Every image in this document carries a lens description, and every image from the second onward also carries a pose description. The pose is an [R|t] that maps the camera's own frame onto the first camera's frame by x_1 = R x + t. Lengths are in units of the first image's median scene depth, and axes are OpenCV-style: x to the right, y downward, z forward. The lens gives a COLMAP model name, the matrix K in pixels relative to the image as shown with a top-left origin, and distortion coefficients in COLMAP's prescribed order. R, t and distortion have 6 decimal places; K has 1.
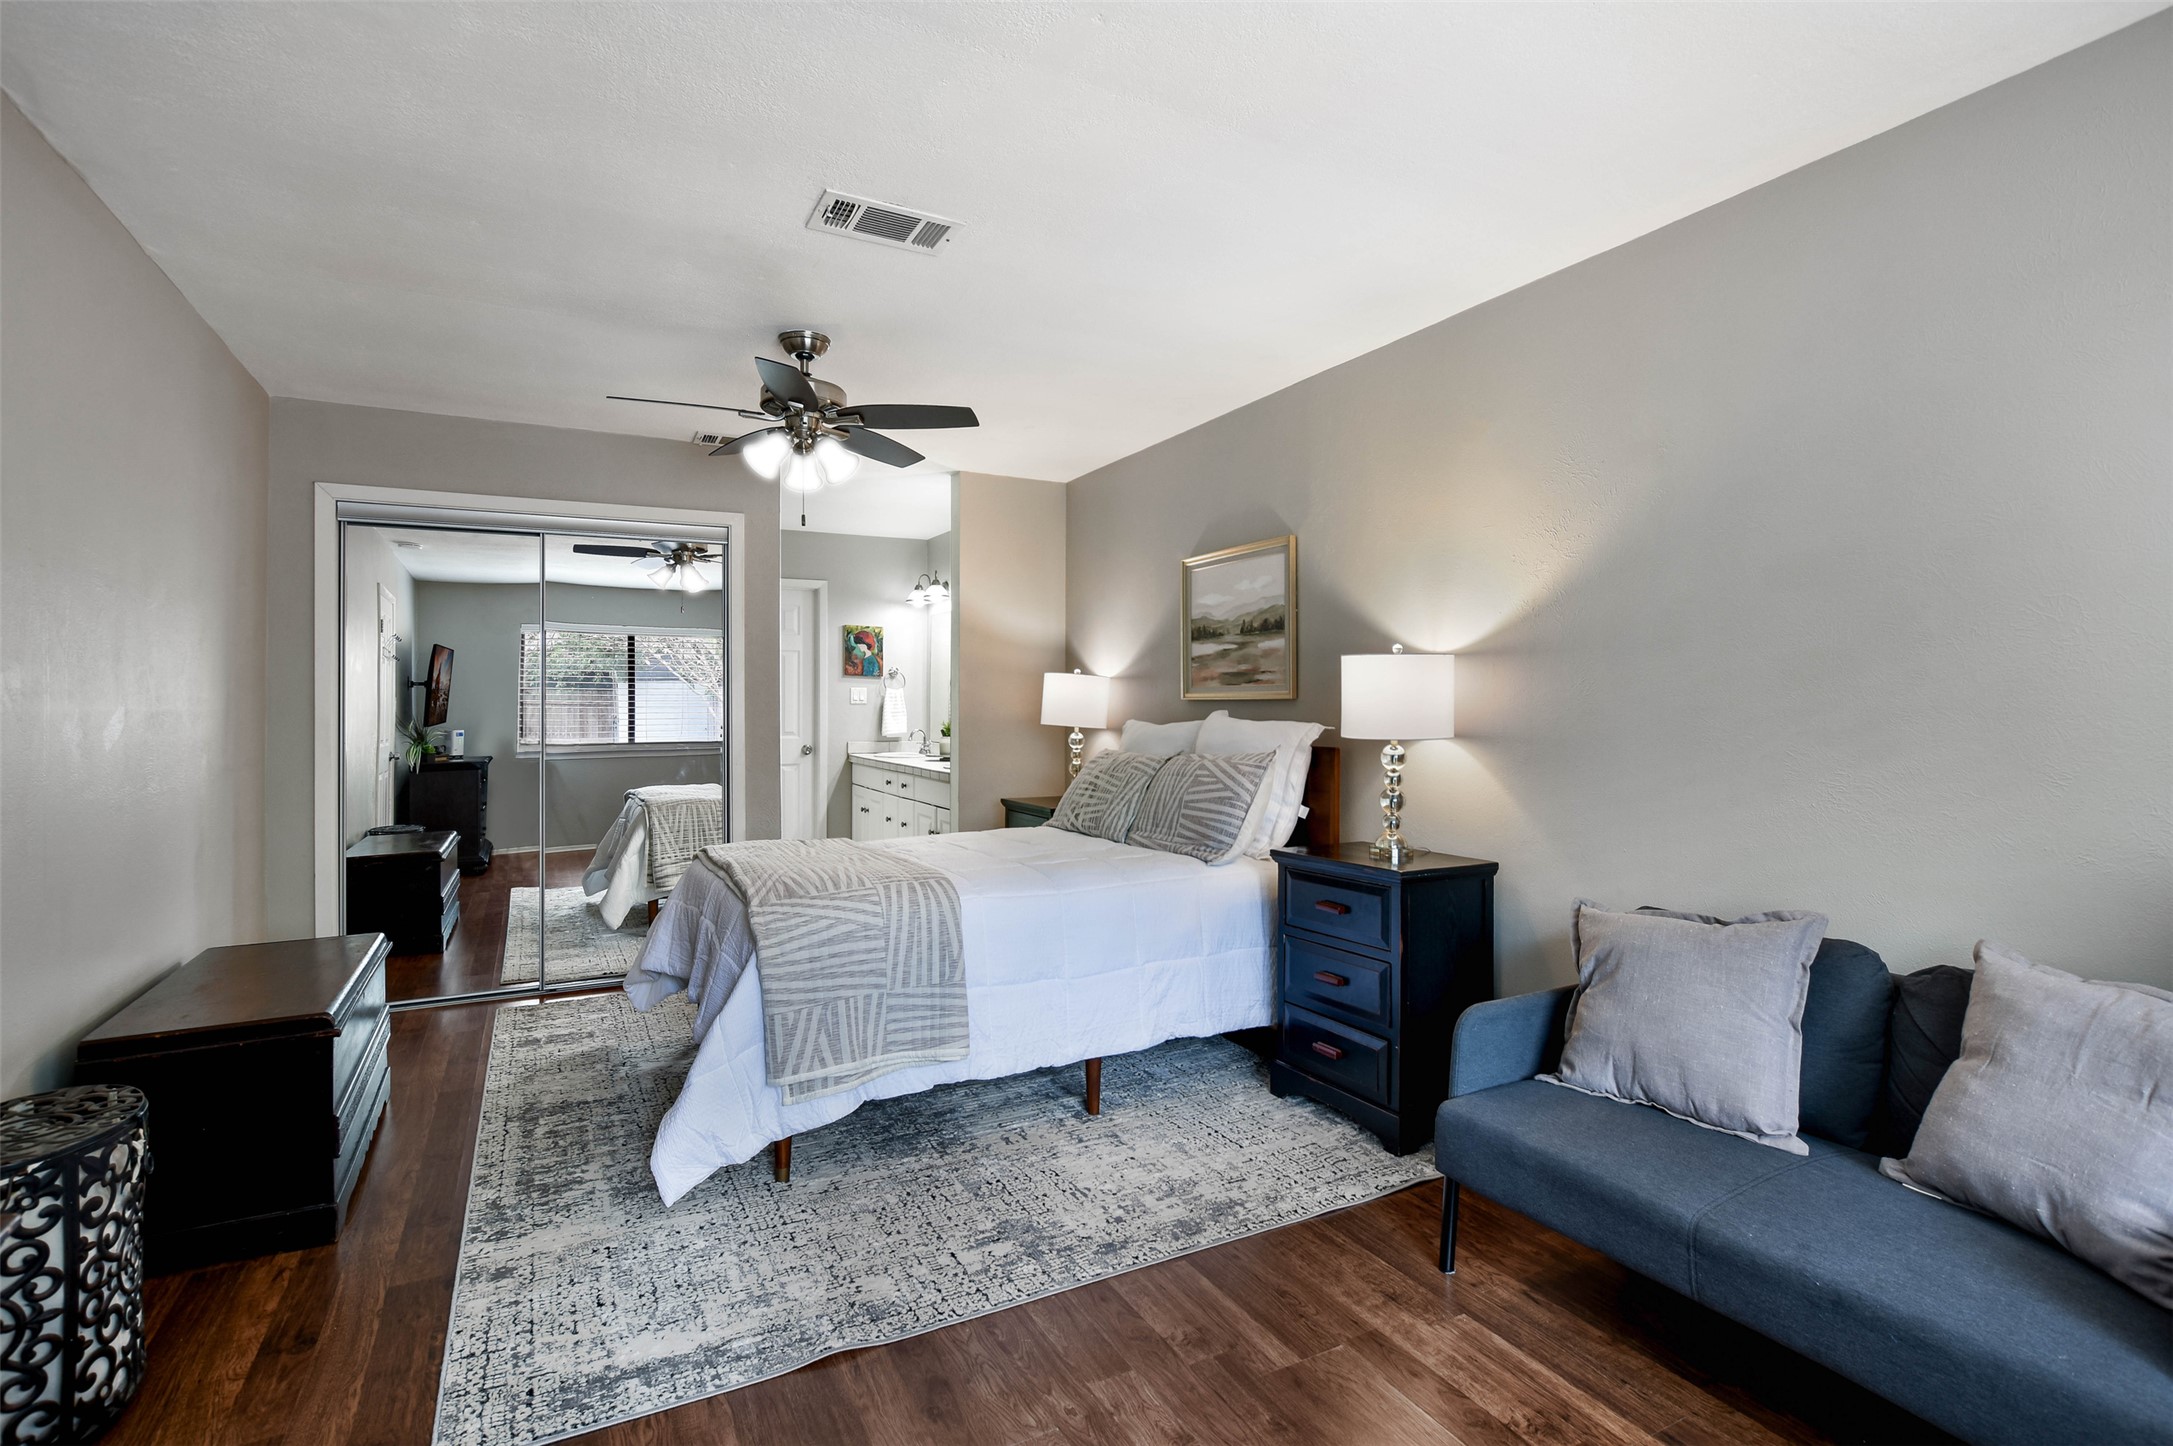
lens RADIAL K [[1053.1, 0, 1088.9], [0, 1053.1, 717.8], [0, 0, 1]] dist [-0.005110, -0.000352]
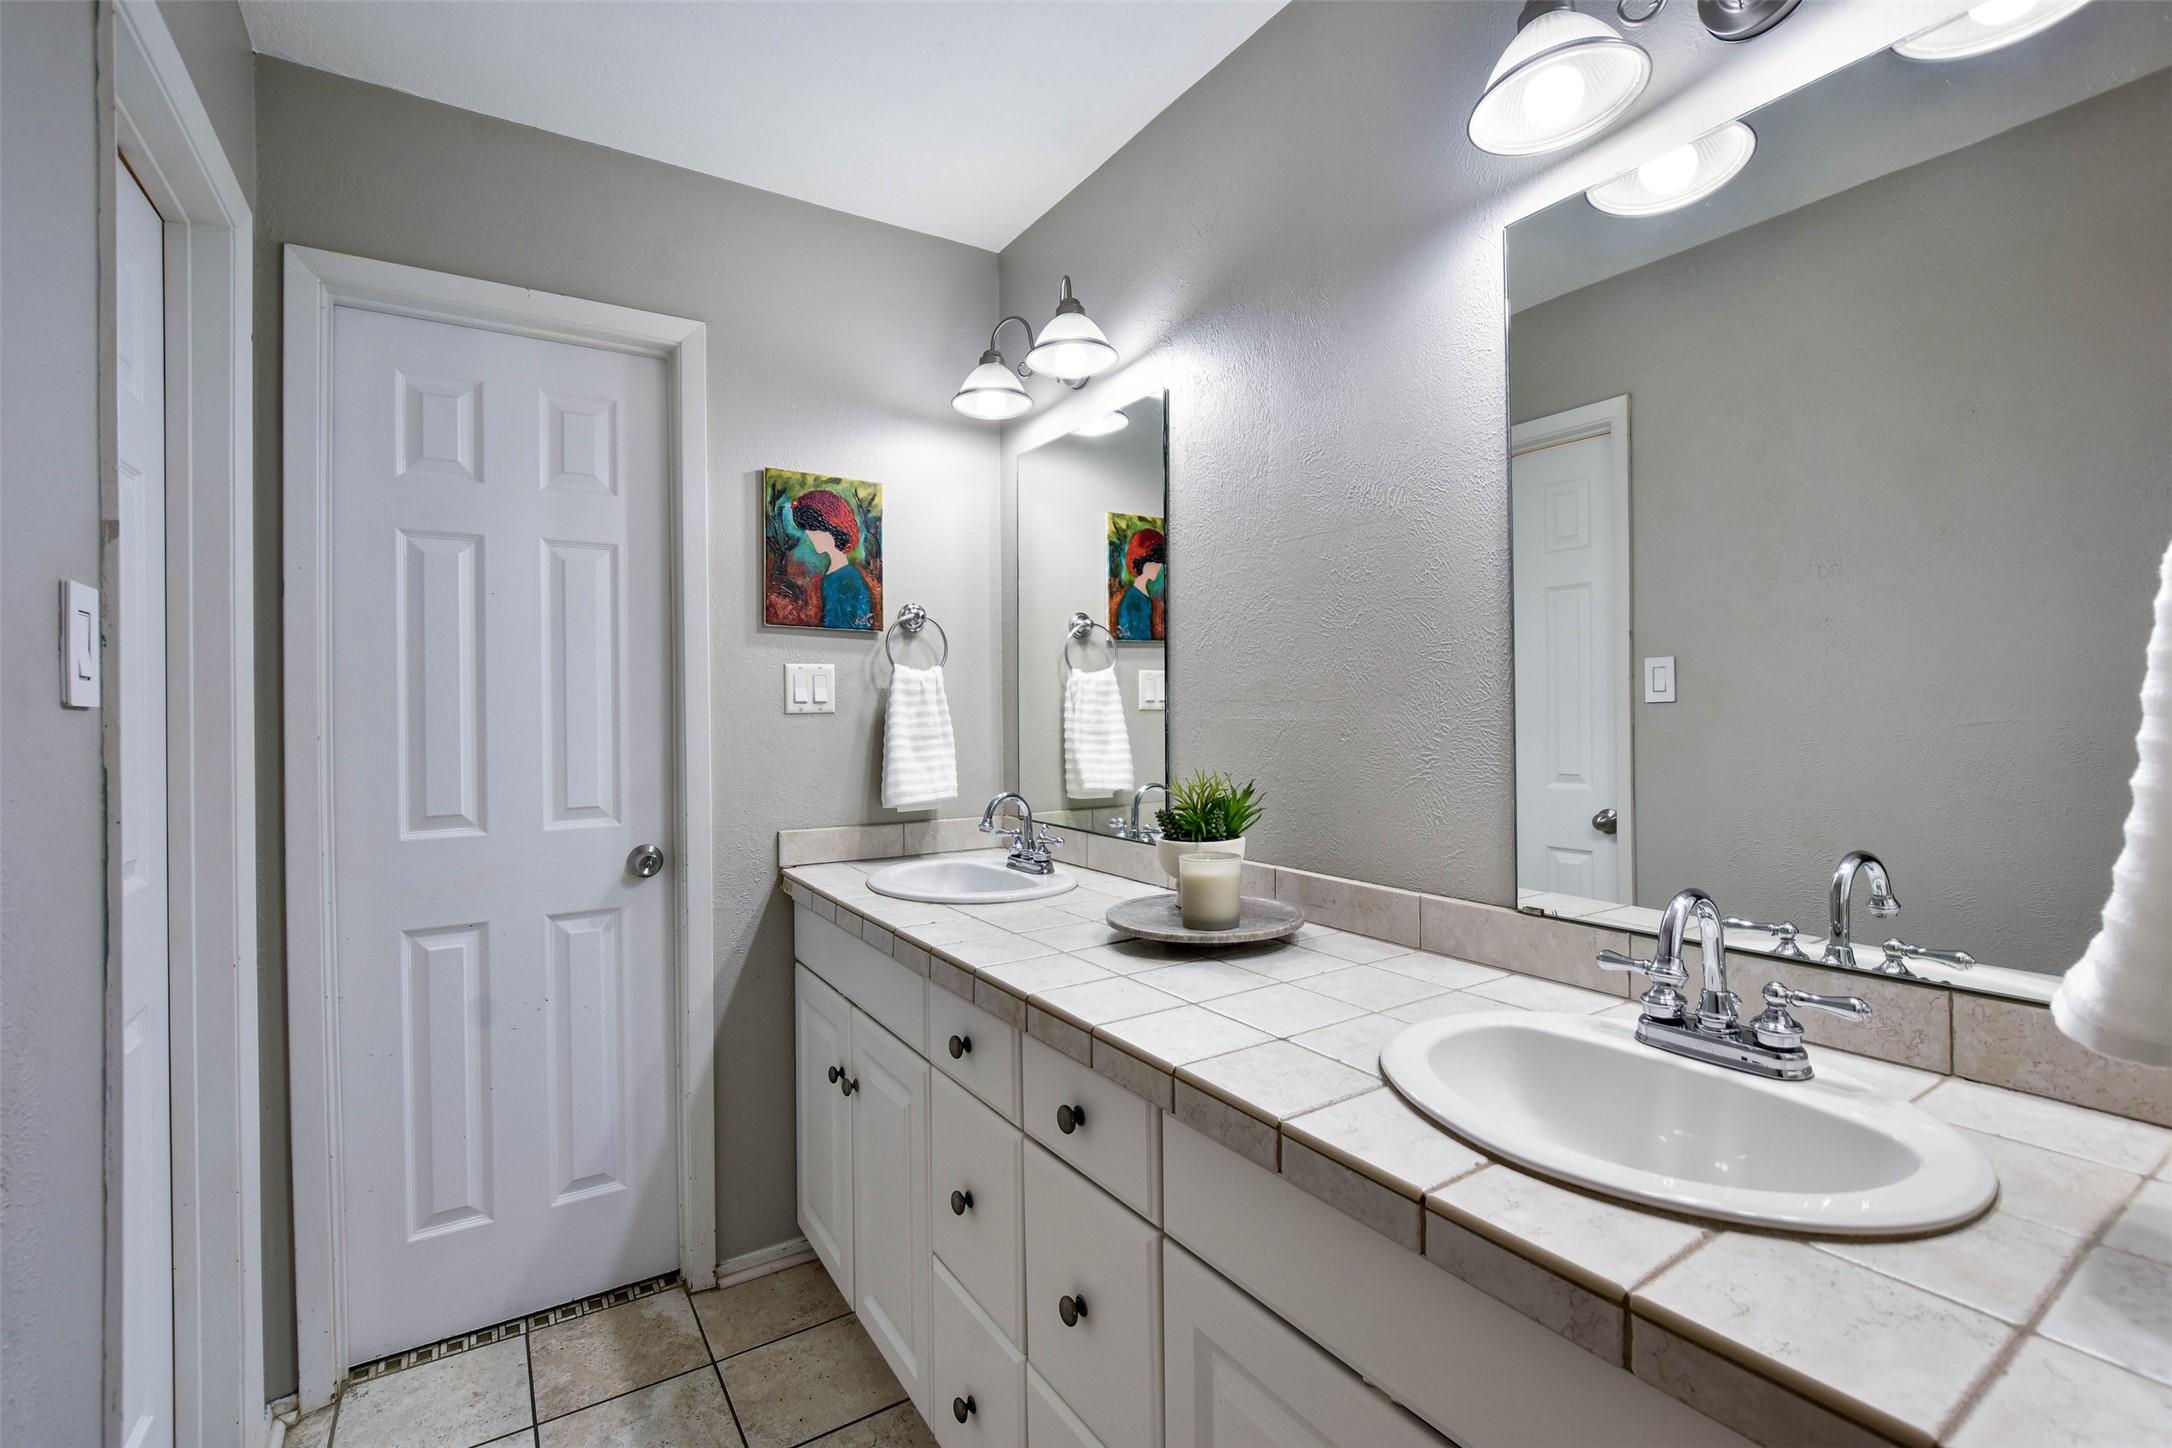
lens RADIAL K [[950.7, 0, 1085.2], [0, 950.7, 716.5], [0, 0, 1]] dist [0.000076, -0.000056]
pose [[0.995237, -0.011749, 0.096777, -0.162025], [0.011235, 0.999920, 0.005860, -0.012841], [-0.096838, -0.004745, 0.995289, 0.695260]]
